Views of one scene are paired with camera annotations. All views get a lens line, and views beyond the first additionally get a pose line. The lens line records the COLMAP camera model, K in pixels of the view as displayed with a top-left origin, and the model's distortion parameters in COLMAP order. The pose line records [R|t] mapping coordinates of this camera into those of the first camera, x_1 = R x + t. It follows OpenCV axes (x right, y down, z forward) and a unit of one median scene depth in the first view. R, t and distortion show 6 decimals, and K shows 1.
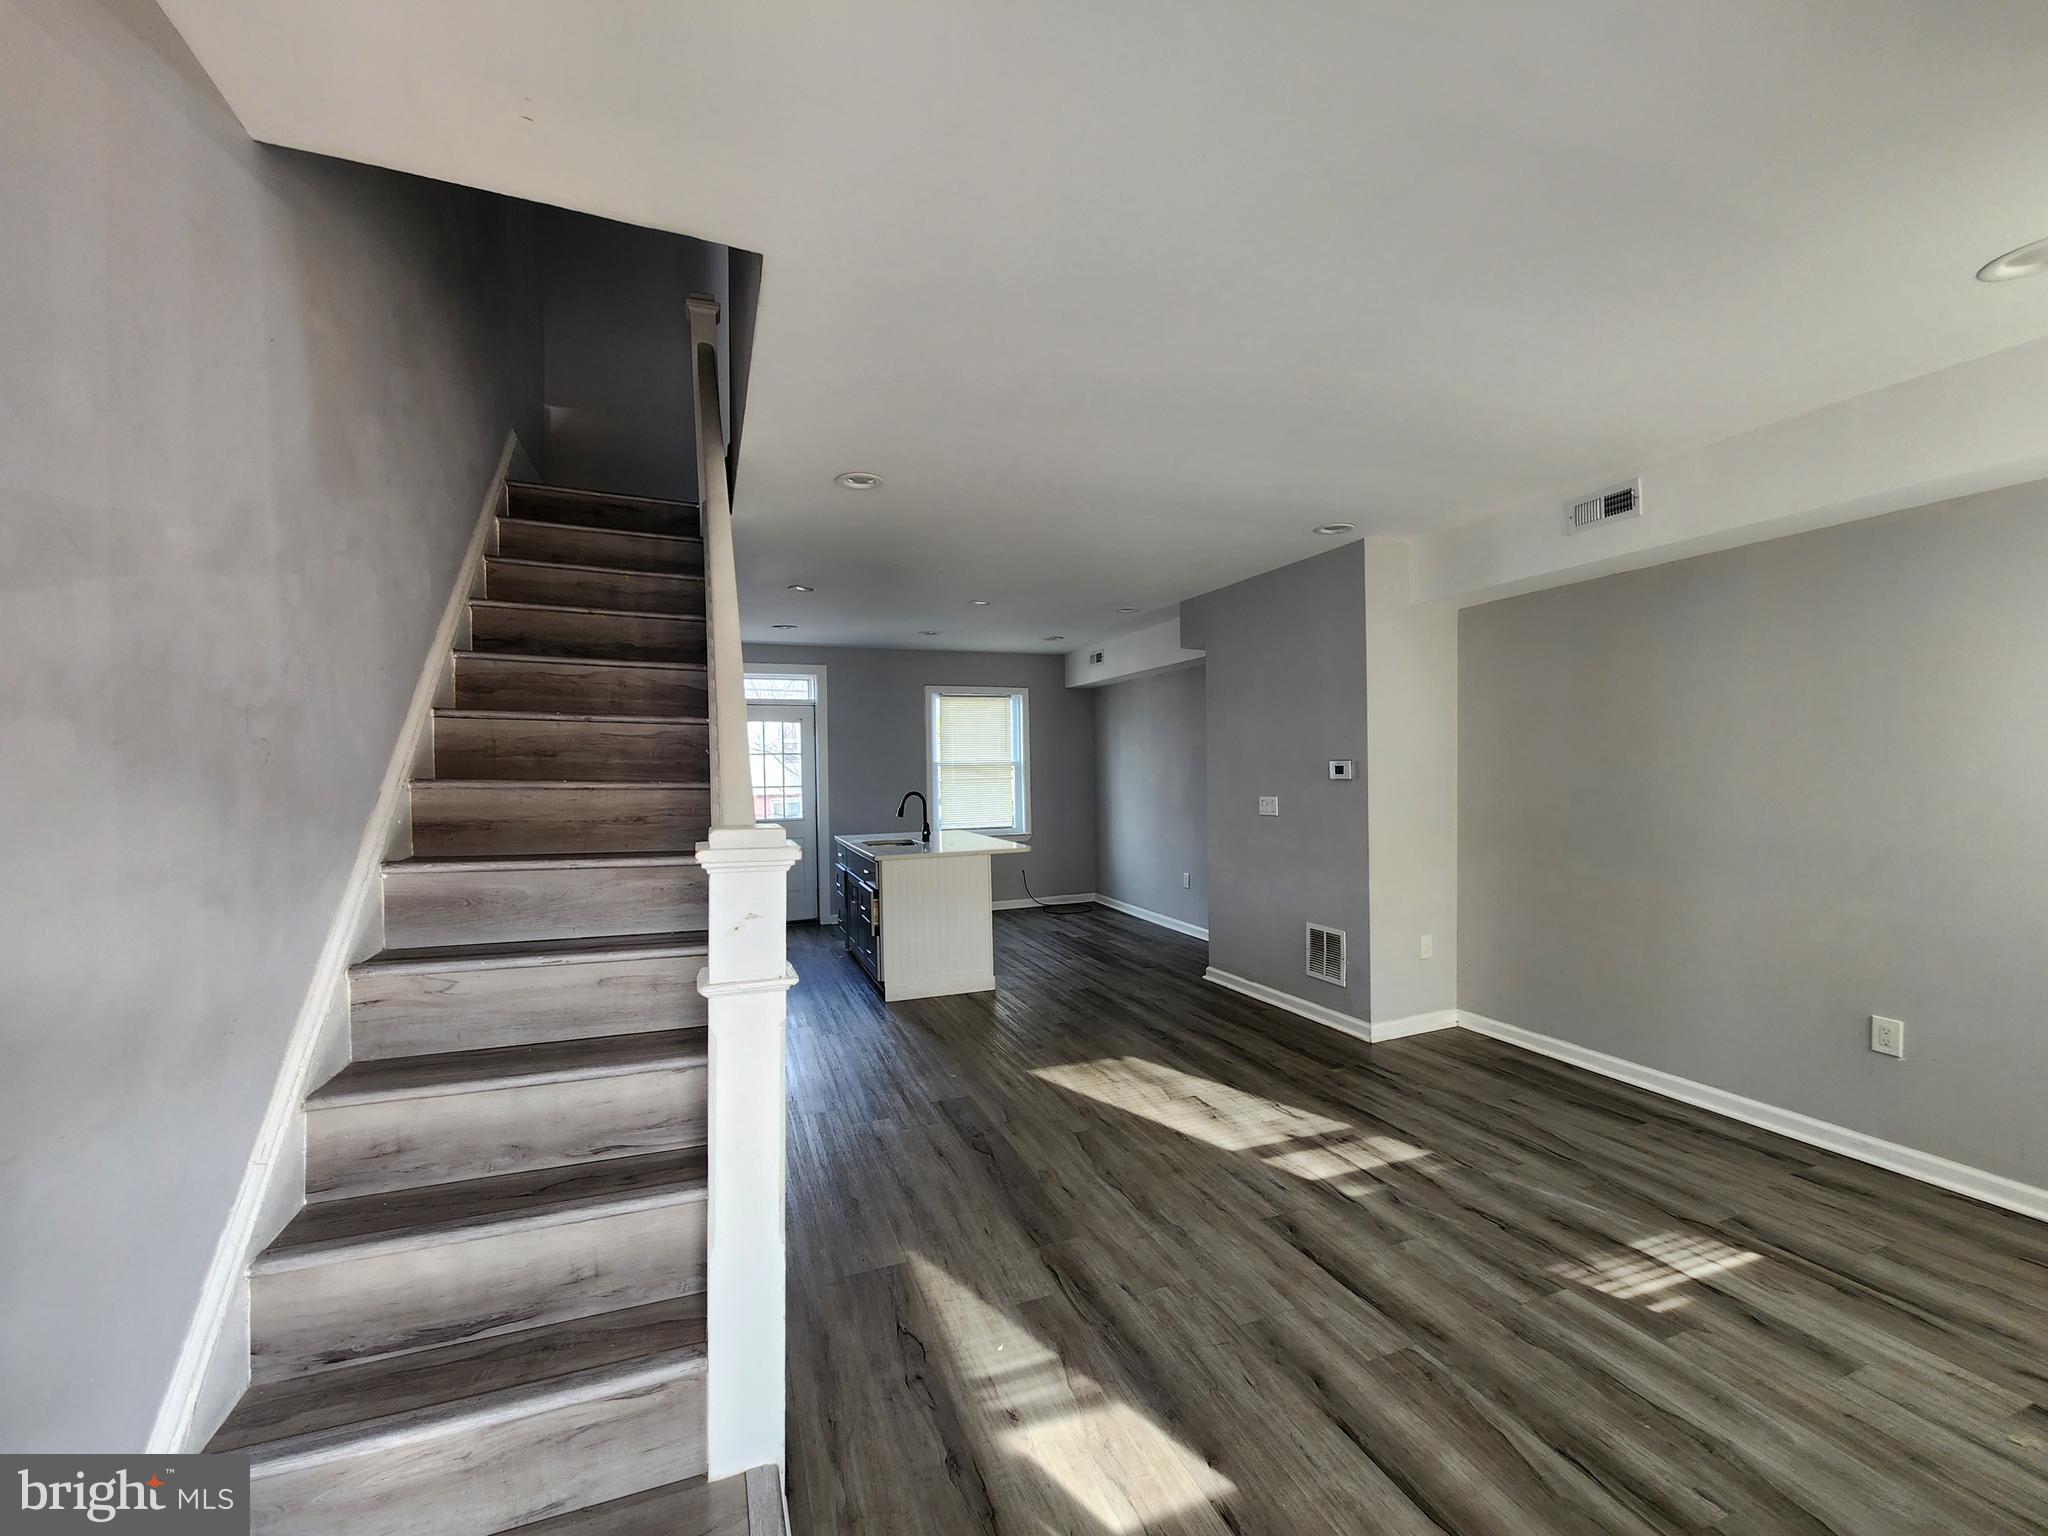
lens RADIAL K [[833.4, 0, 1034.3], [0, 833.4, 773.5], [0, 0, 1]] dist [-0.008745, 0.004049]
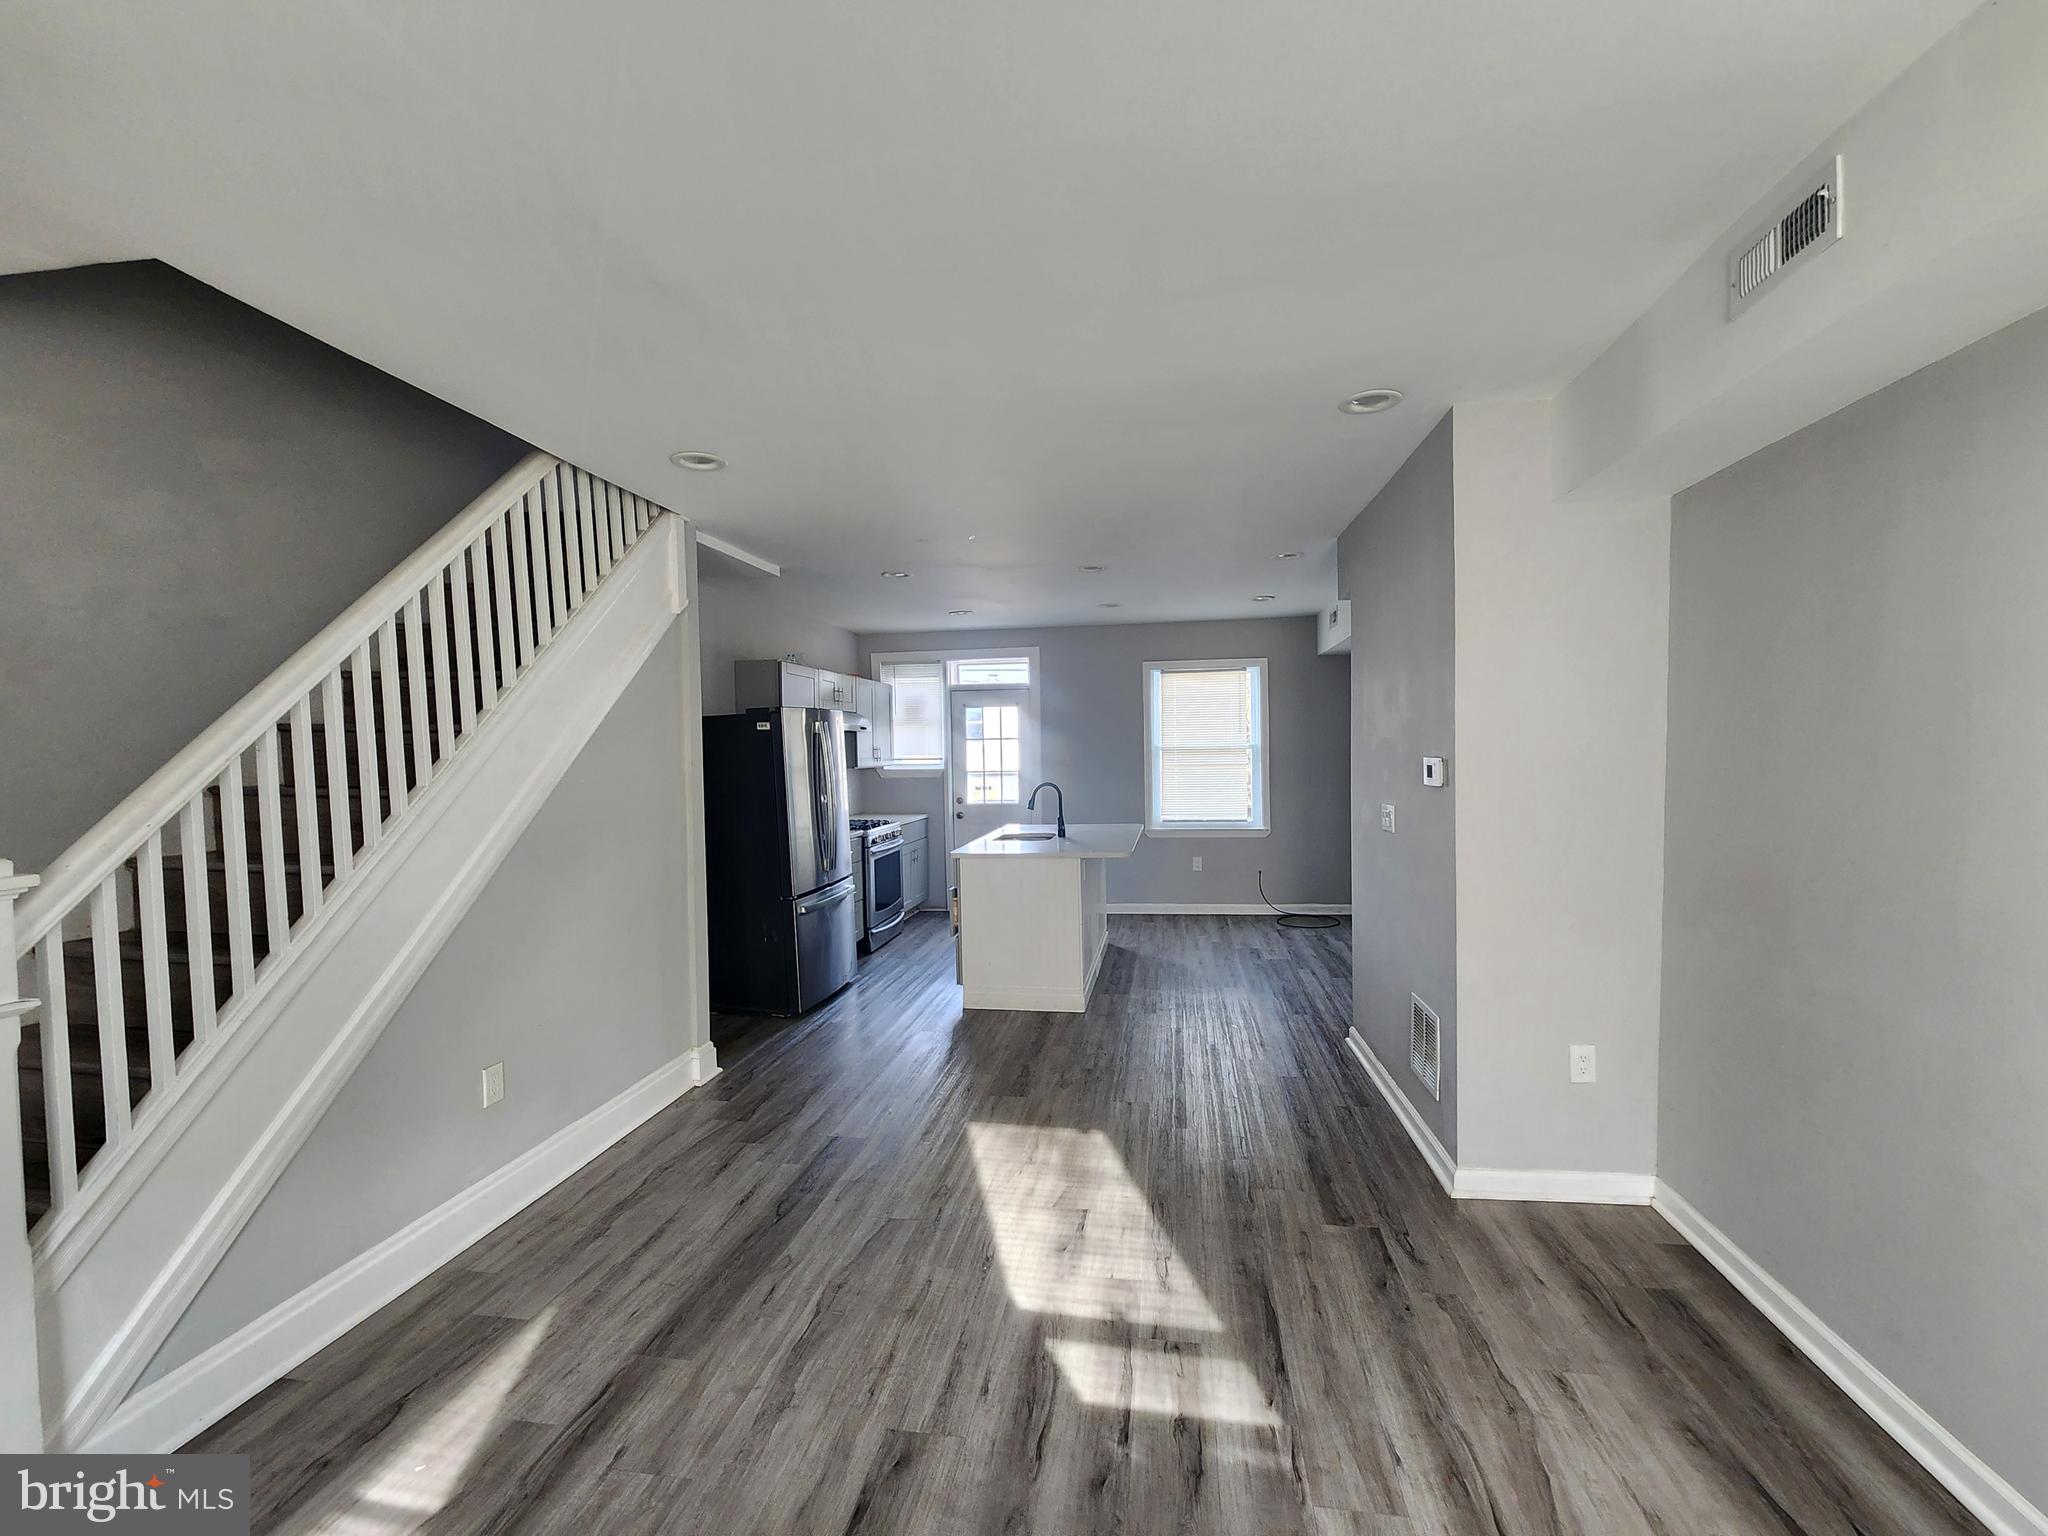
lens RADIAL K [[833.4, 0, 1038.5], [0, 833.4, 773.8], [0, 0, 1]] dist [-0.008745, 0.004049]
pose [[0.863147, 0.015401, -0.504718, 0.730891], [0.001647, 0.999444, 0.033314, -0.042605], [0.504951, -0.029586, 0.862641, 0.474603]]
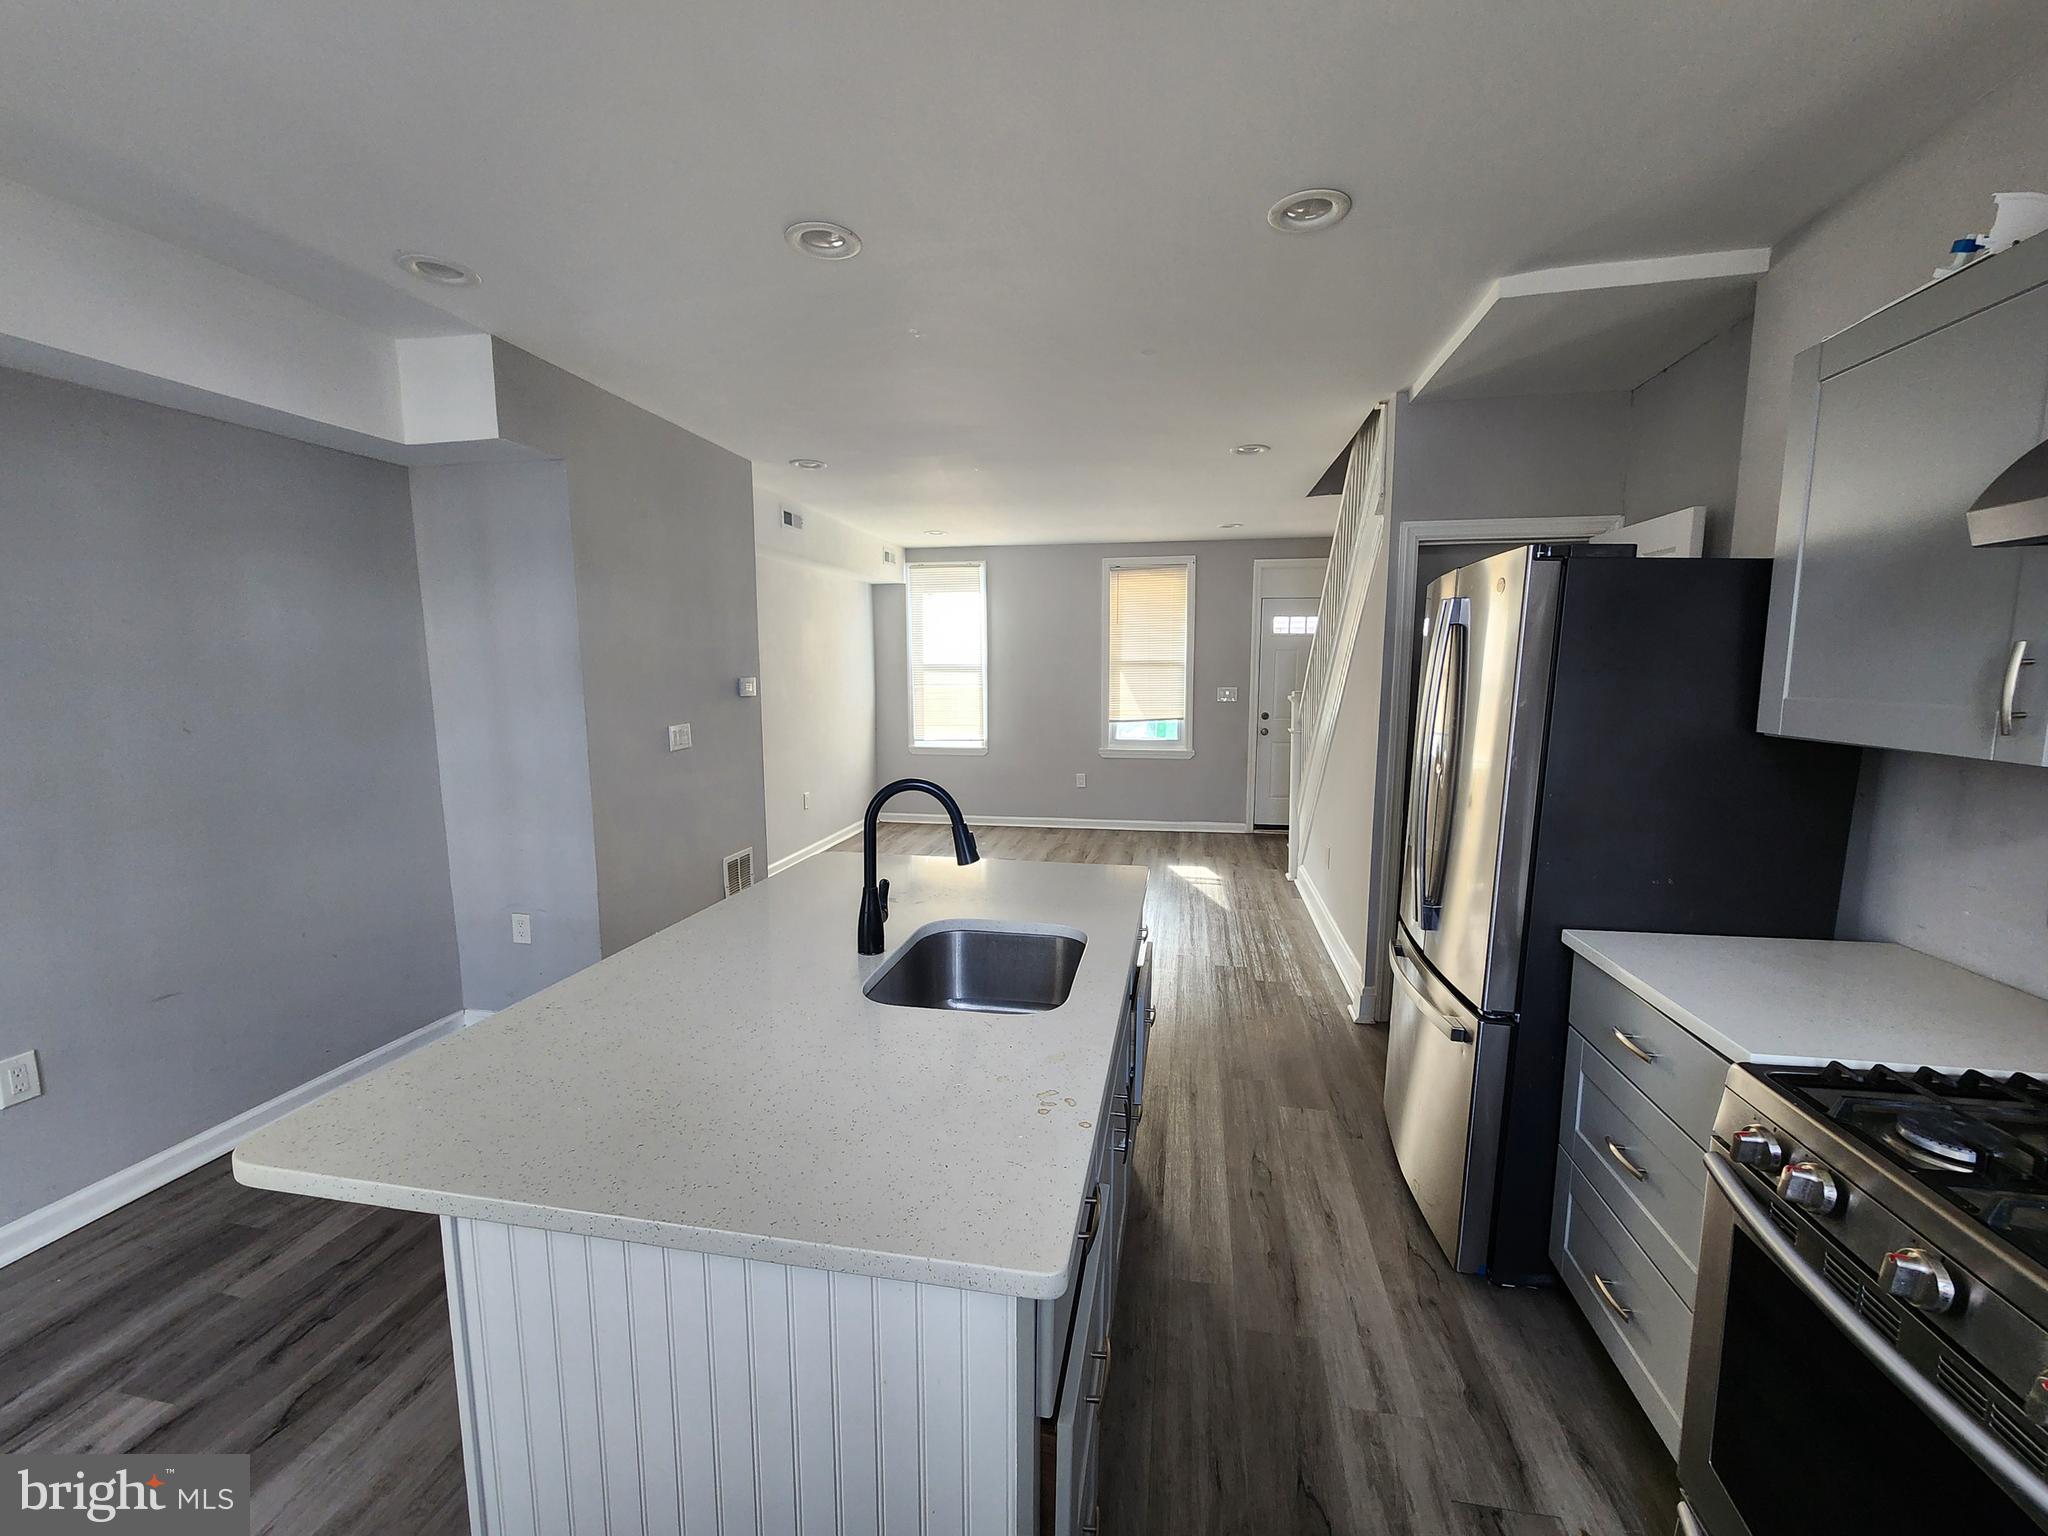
lens RADIAL K [[833.4, 0, 1023.1], [0, 833.4, 775.9], [0, 0, 1]] dist [-0.008745, 0.004049]
pose [[-0.844184, -0.052078, 0.533518, -0.756872], [0.017212, 0.992123, 0.124079, -0.026992], [-0.535777, 0.113929, -0.836638, 2.832702]]
